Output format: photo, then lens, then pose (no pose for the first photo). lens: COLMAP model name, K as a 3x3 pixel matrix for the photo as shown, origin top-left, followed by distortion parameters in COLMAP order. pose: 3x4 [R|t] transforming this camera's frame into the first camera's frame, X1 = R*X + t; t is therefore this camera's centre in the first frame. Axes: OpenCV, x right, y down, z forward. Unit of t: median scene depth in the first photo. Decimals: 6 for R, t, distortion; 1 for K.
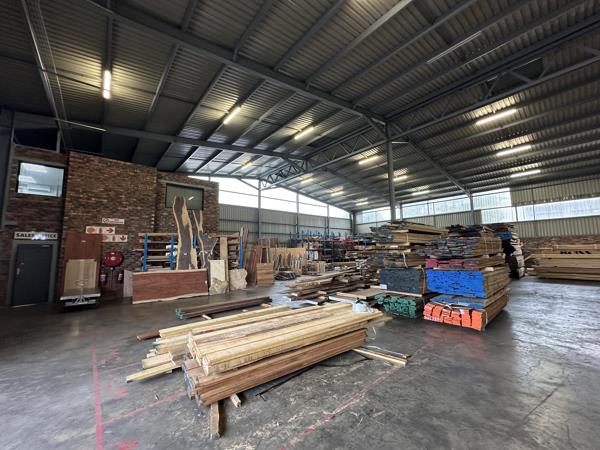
lens RADIAL K [[239.6, 0, 300.0], [0, 239.6, 225.0], [0, 0, 1]] dist [-0.001413, -0.000151]
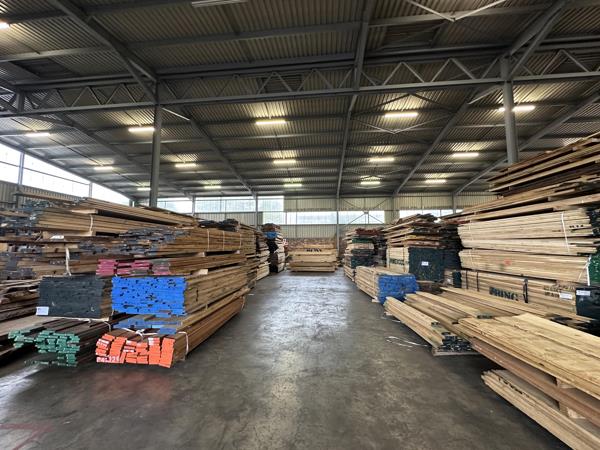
lens RADIAL K [[222.8, 0, 307.1], [0, 222.8, 226.1], [0, 0, 1]] dist [-0.001783, -0.000171]
pose [[0.717925, 0.080278, 0.691476, 0.226308], [-0.085614, 0.995969, -0.026739, 0.014904], [-0.690835, -0.040003, 0.721905, 0.124151]]
